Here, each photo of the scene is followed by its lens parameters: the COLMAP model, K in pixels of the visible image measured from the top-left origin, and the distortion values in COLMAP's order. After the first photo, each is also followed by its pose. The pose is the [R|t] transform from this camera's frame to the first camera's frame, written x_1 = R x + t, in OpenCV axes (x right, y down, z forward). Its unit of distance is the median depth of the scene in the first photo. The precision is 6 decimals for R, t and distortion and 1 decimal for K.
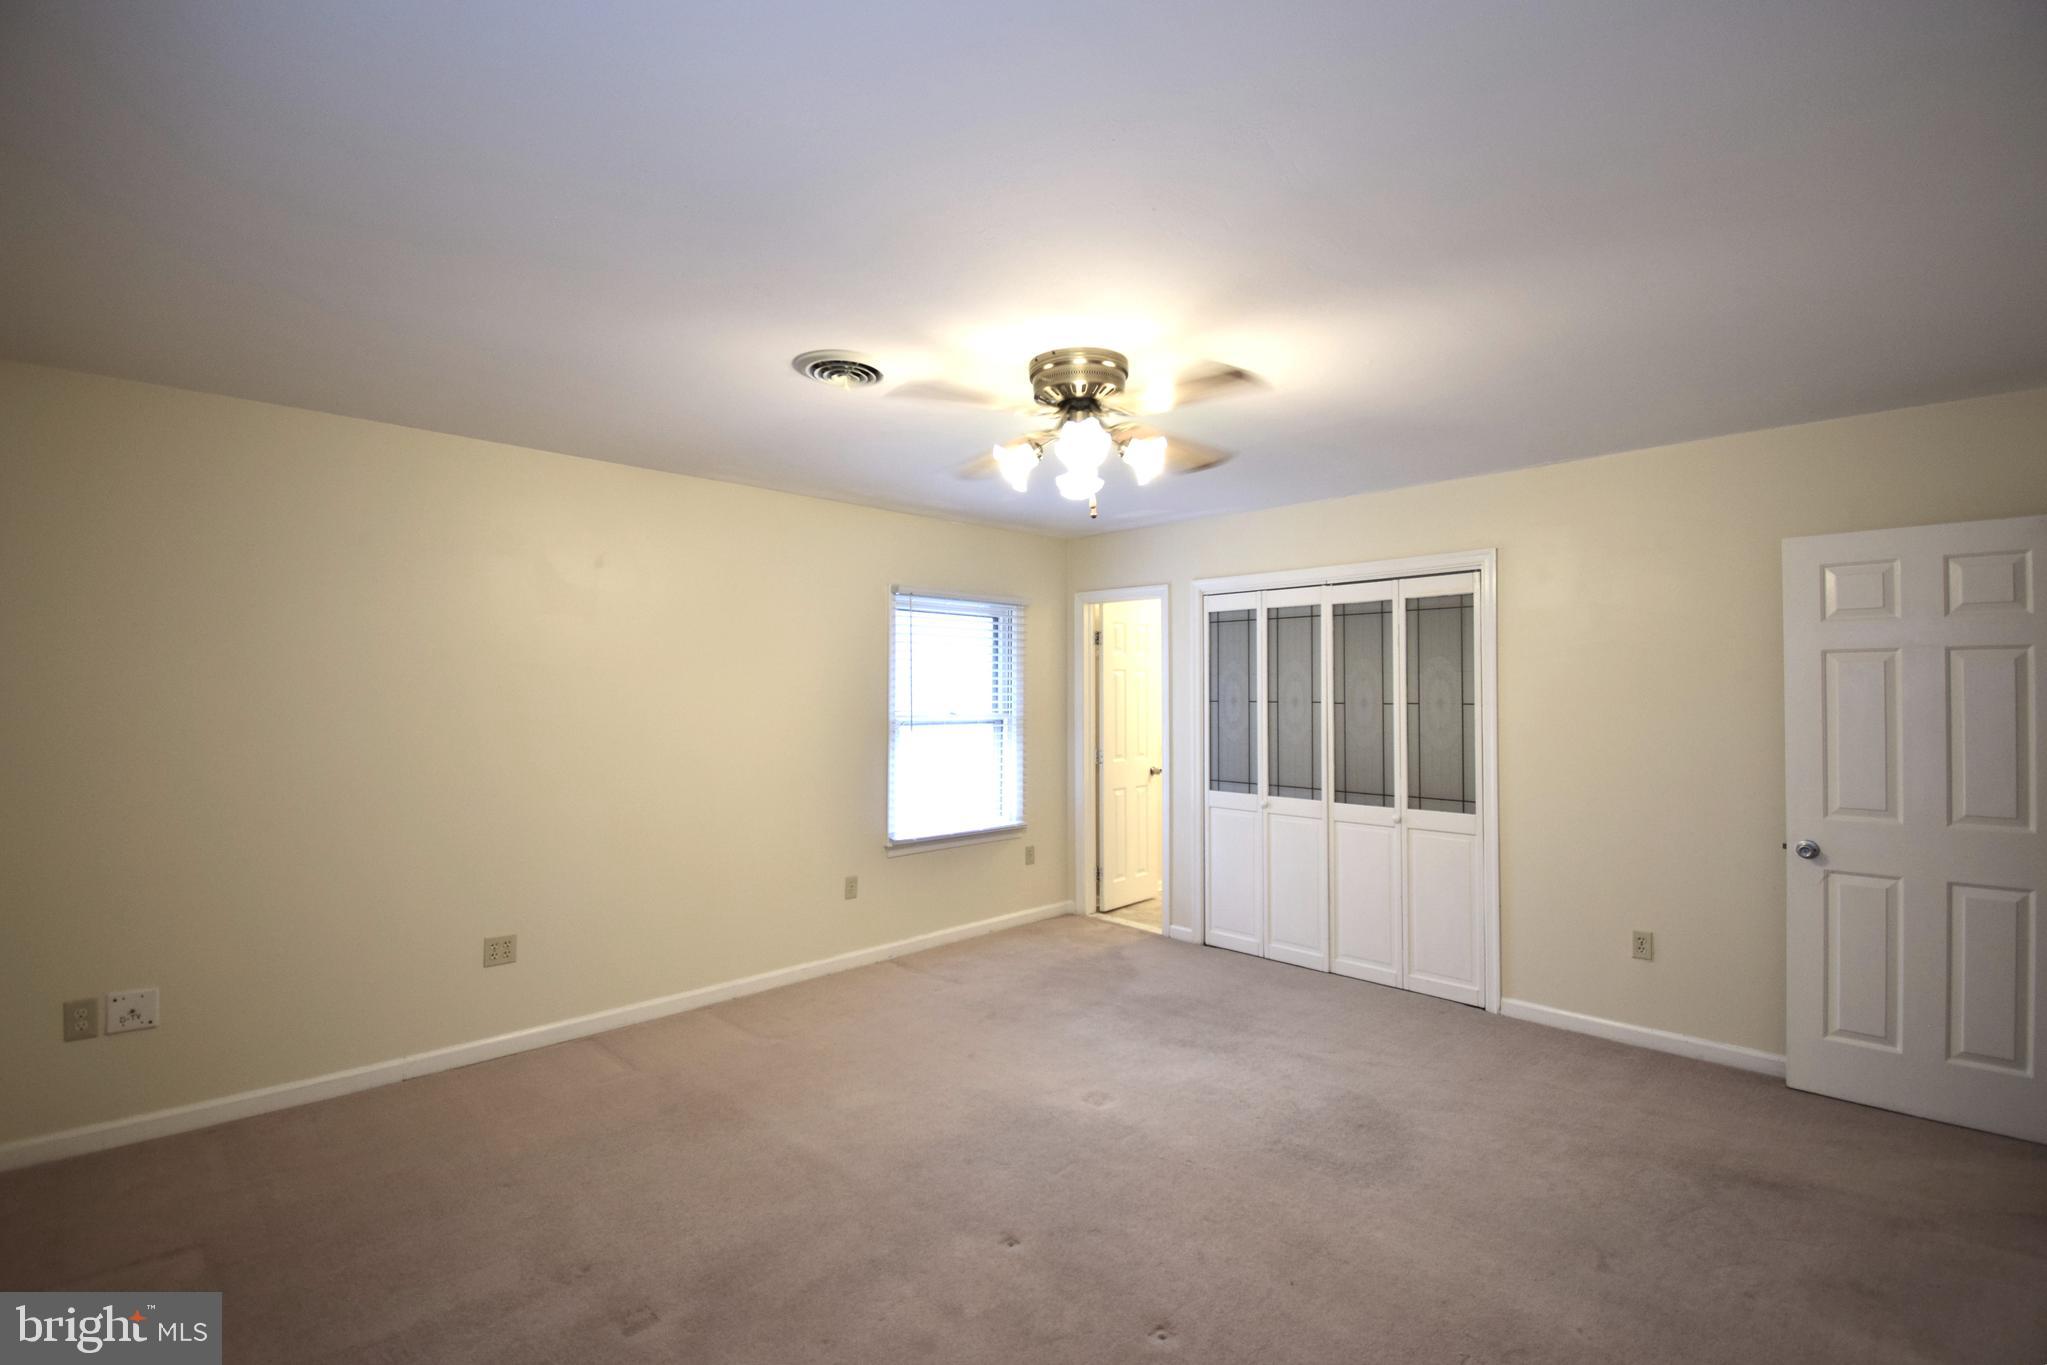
lens RADIAL K [[931.4, 0, 1013.9], [0, 931.4, 696.6], [0, 0, 1]] dist [-0.003845, -0.000425]
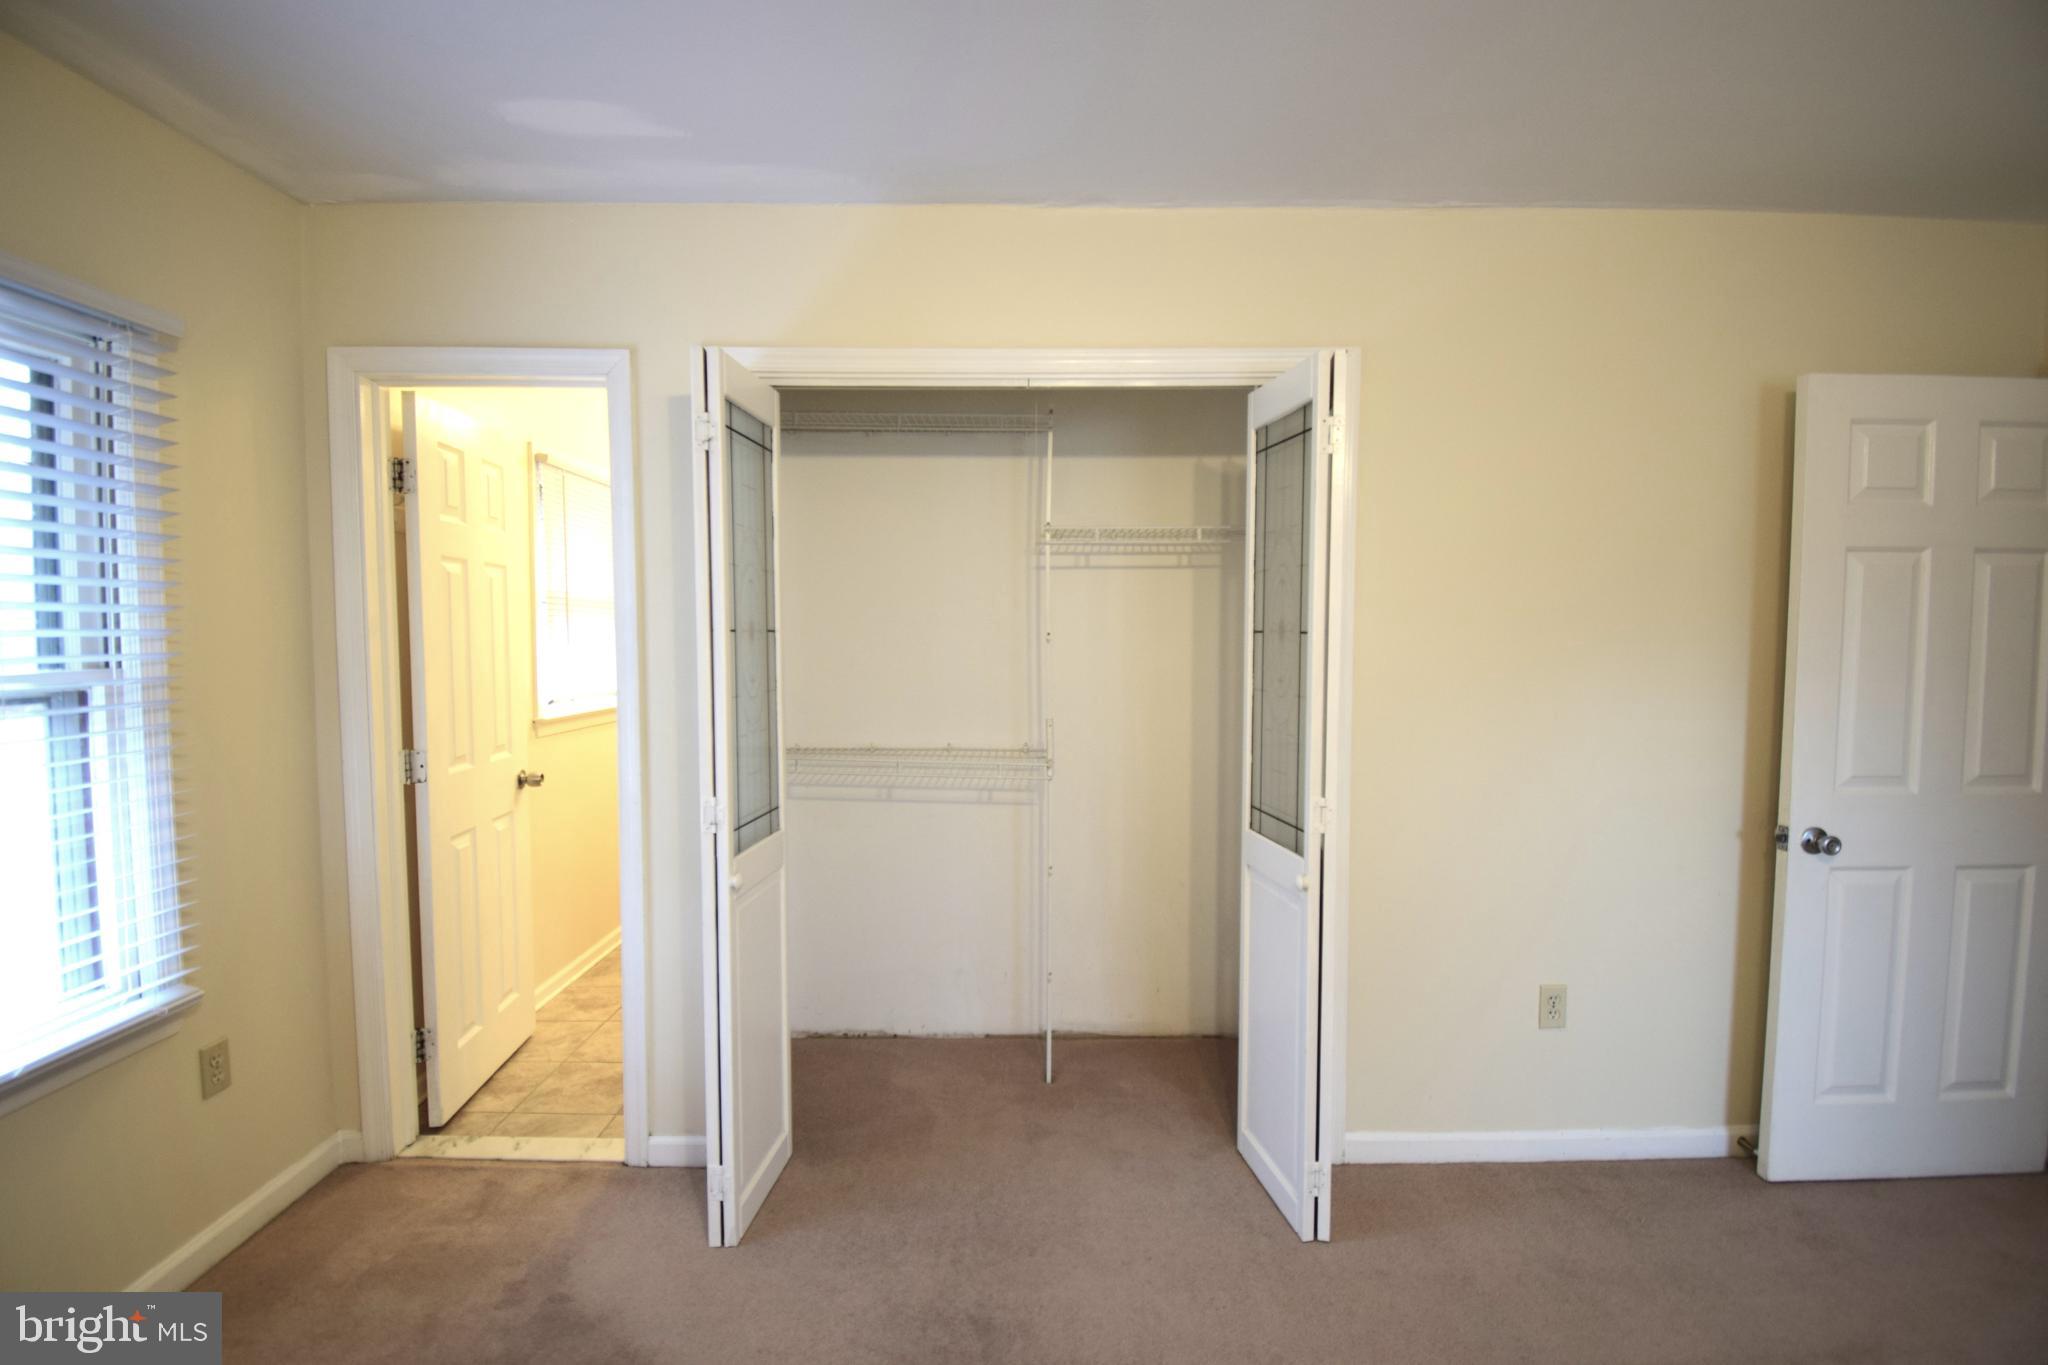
lens RADIAL K [[931.8, 0, 1030.7], [0, 931.8, 689.9], [0, 0, 1]] dist [-0.003845, -0.000425]
pose [[0.687621, -0.045008, 0.724674, -0.018815], [0.002769, 0.998232, 0.059371, 0.006810], [-0.726065, -0.038818, 0.686530, 0.549229]]
